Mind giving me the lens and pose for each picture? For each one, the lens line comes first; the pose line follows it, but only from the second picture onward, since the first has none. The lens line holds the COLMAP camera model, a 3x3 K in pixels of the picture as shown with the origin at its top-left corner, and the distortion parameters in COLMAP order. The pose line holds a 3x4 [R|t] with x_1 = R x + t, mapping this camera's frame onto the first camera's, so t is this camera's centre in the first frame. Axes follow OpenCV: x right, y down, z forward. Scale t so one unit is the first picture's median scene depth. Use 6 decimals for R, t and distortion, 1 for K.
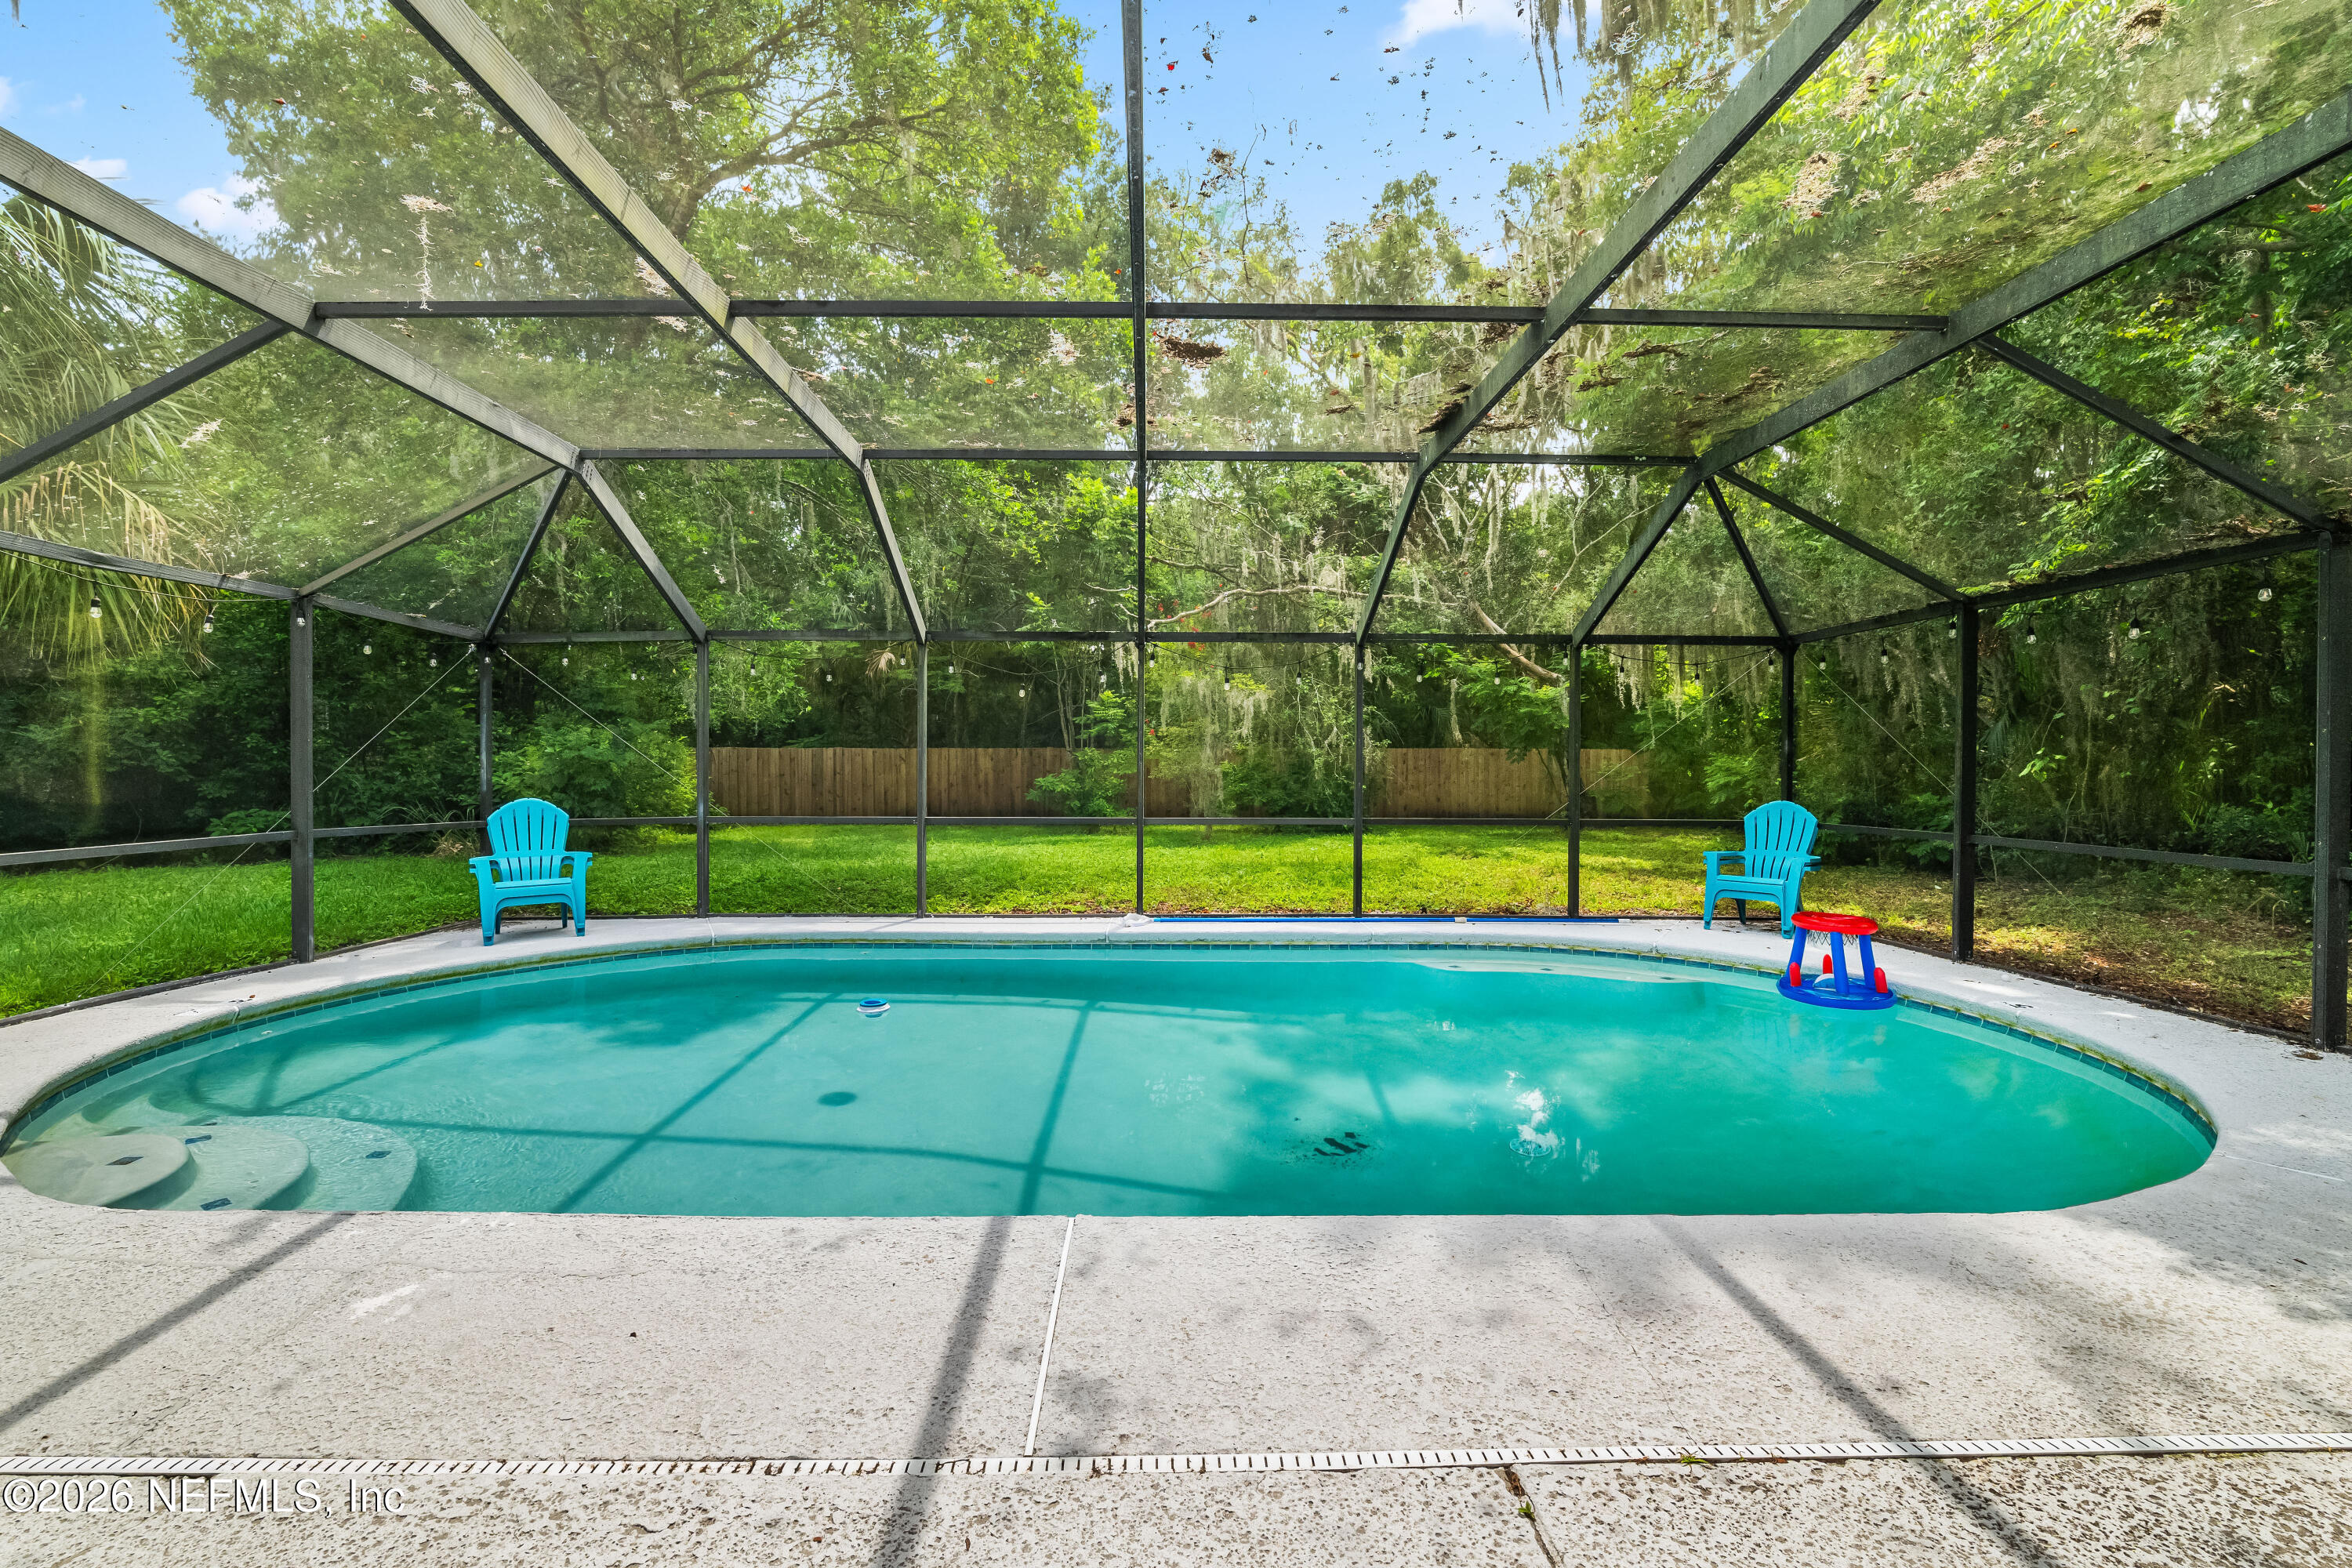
lens RADIAL K [[926.5, 0, 1164.7], [0, 926.5, 766.2], [0, 0, 1]] dist [-0.004550, 0.000273]
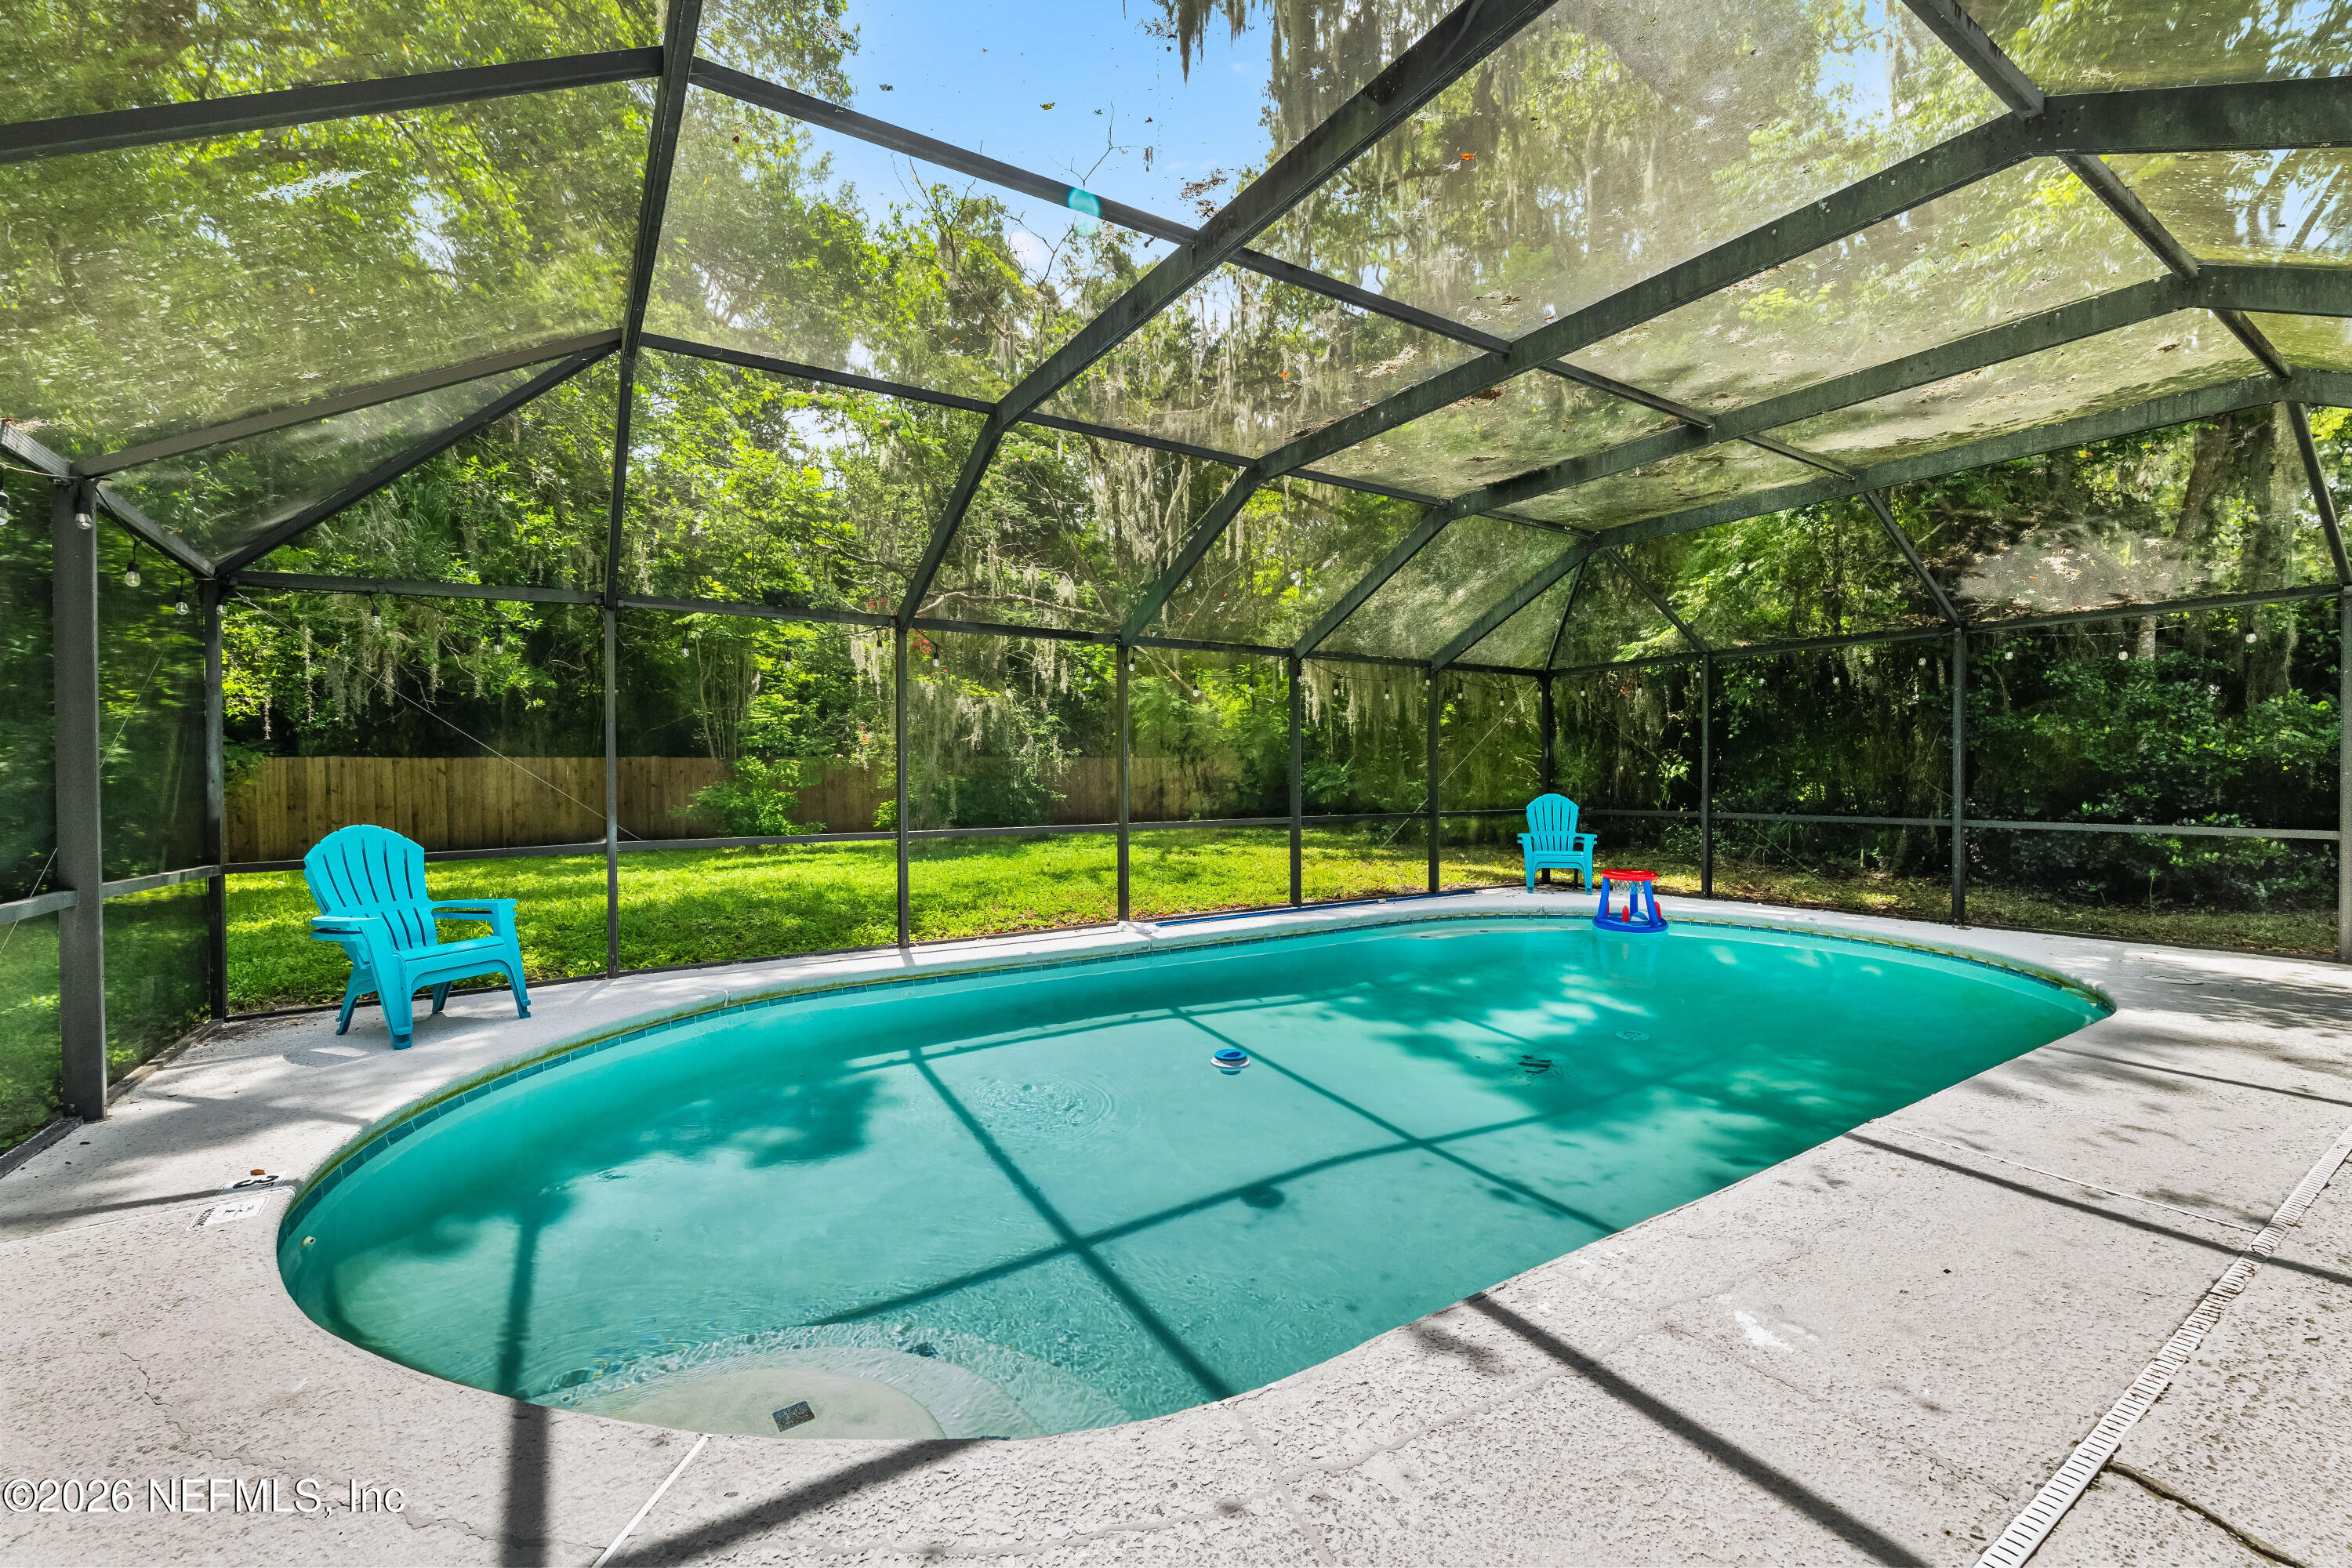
lens RADIAL K [[926.5, 0, 1155.9], [0, 926.5, 776.5], [0, 0, 1]] dist [-0.004550, 0.000273]
pose [[0.855057, -0.008634, 0.518462, -0.941898], [0.008952, 0.999958, 0.001889, 0.008045], [-0.518457, 0.003026, 0.855098, 0.266121]]
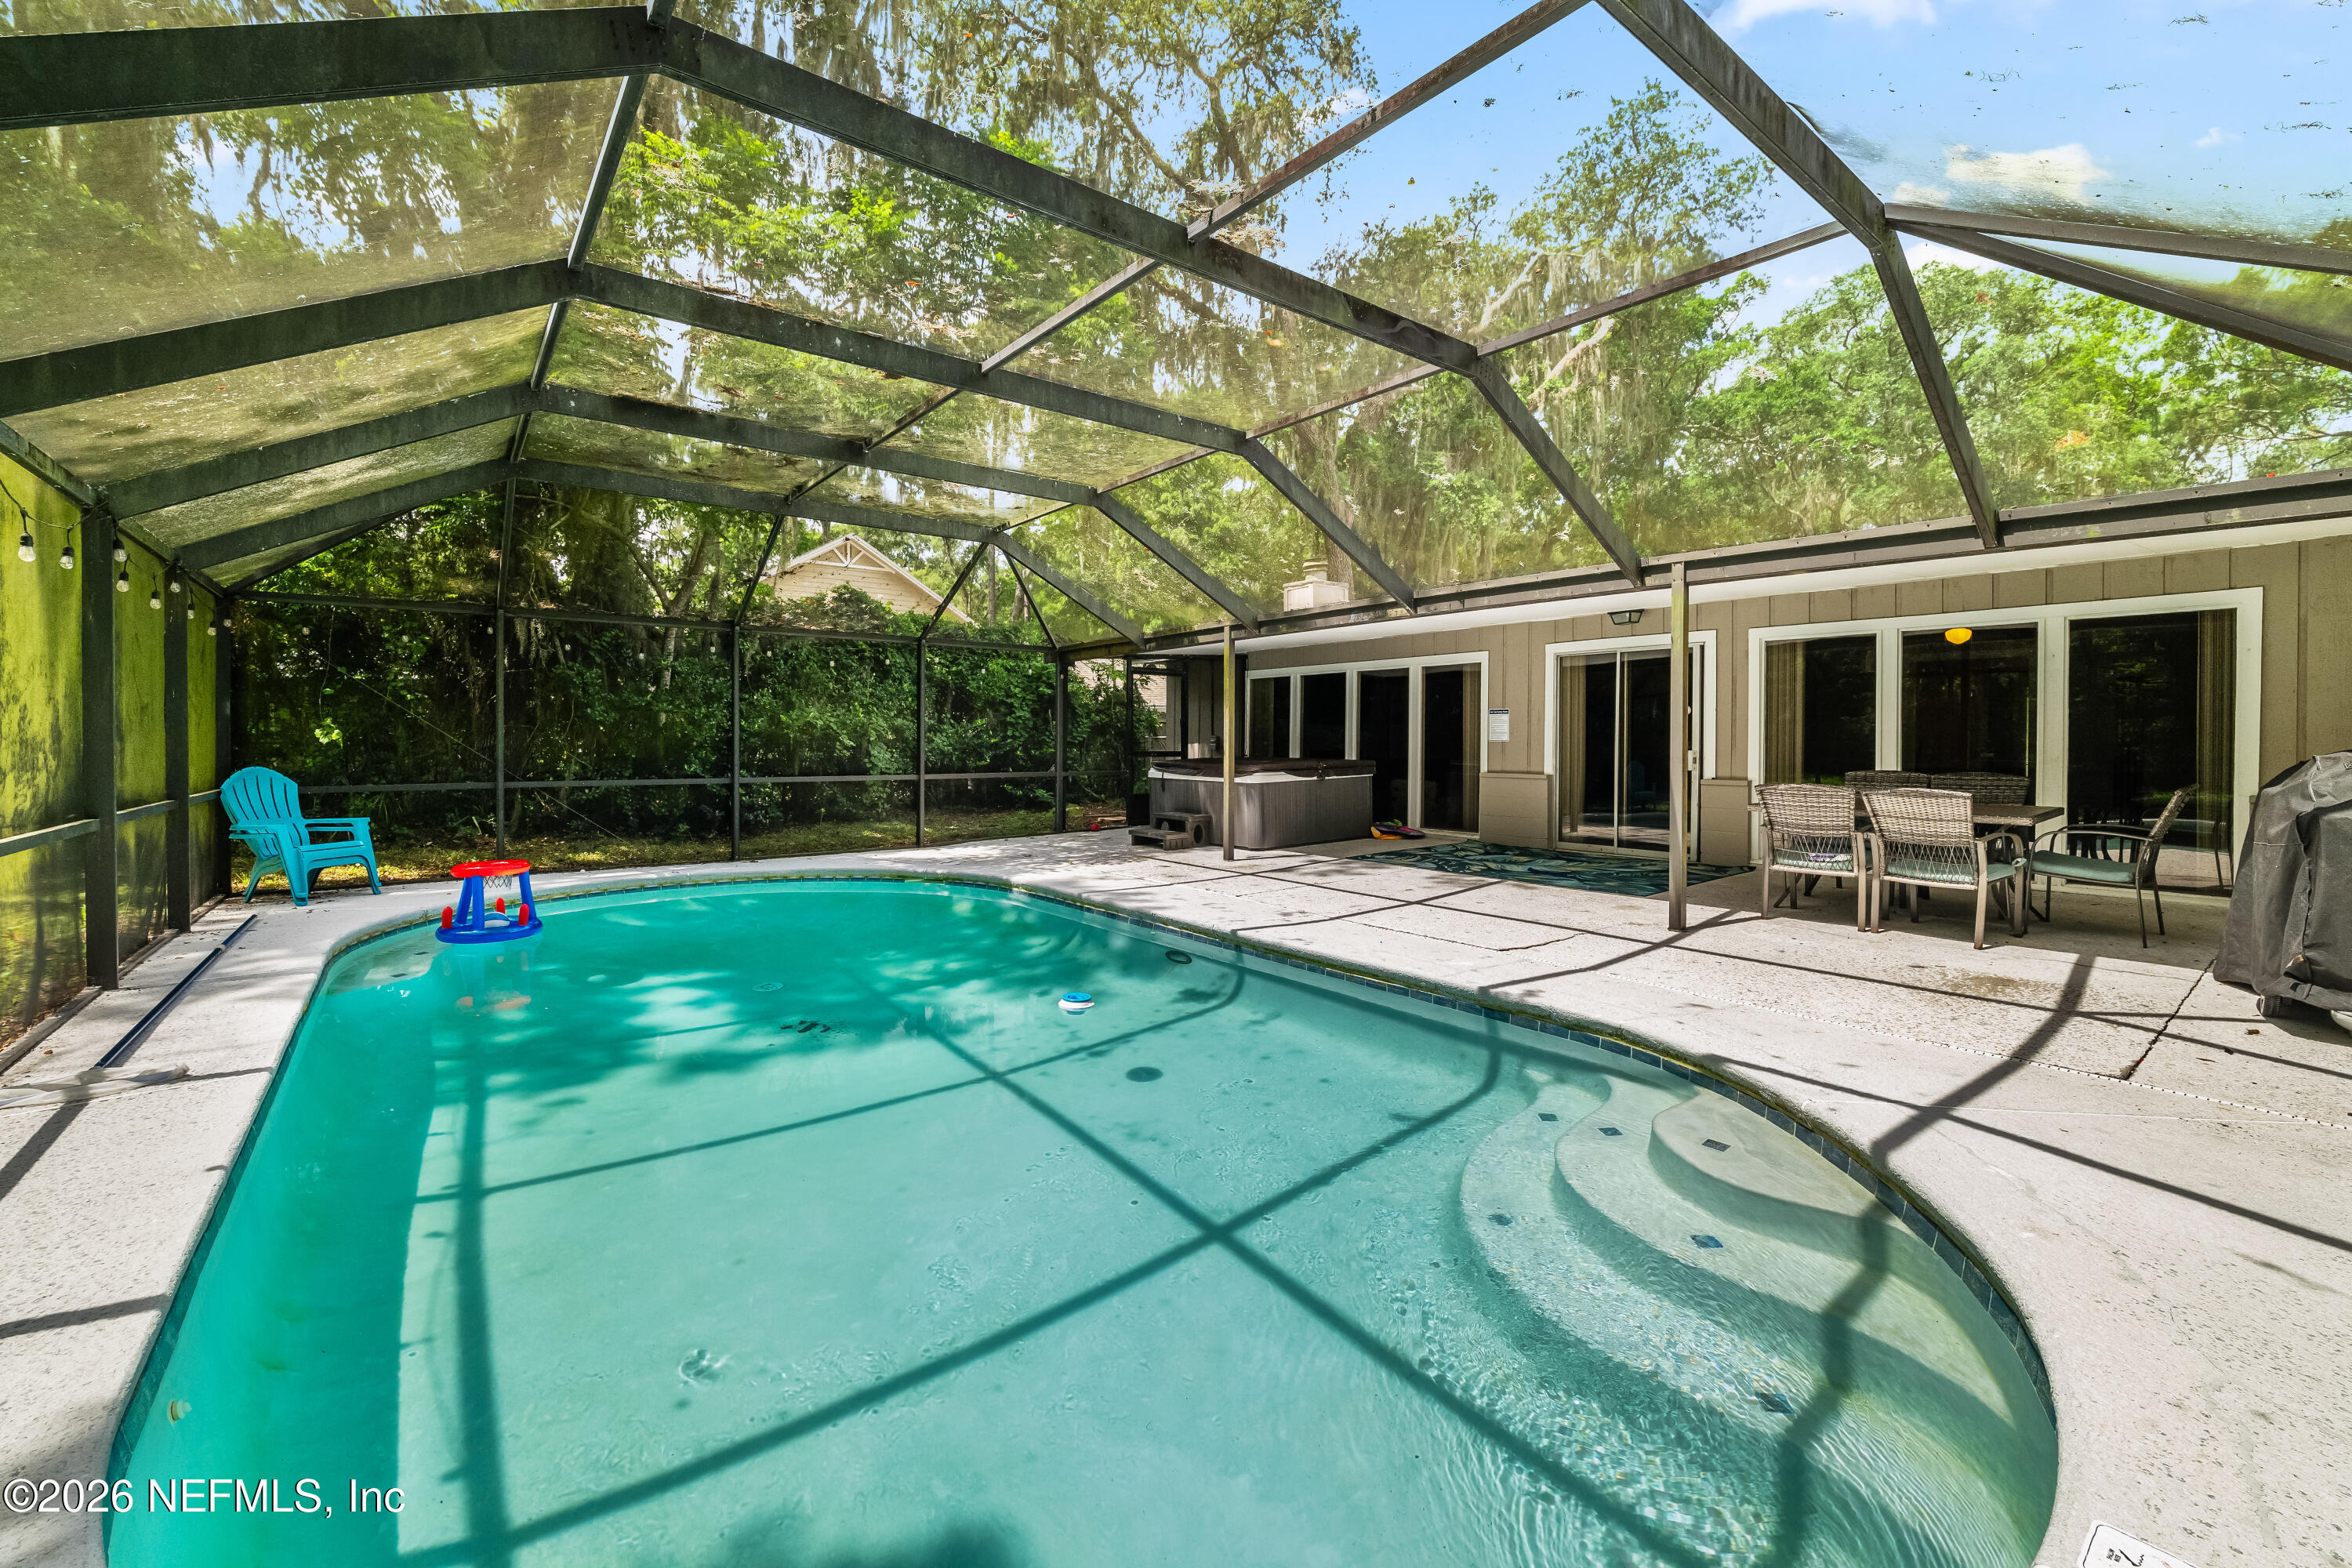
lens RADIAL K [[926.5, 0, 1183.7], [0, 926.5, 719.9], [0, 0, 1]] dist [-0.004550, 0.000273]
pose [[-0.669668, 0.001390, 0.742659, -1.146409], [0.018140, 0.999731, 0.014485, -0.022458], [-0.742439, 0.023172, -0.669513, 1.581418]]
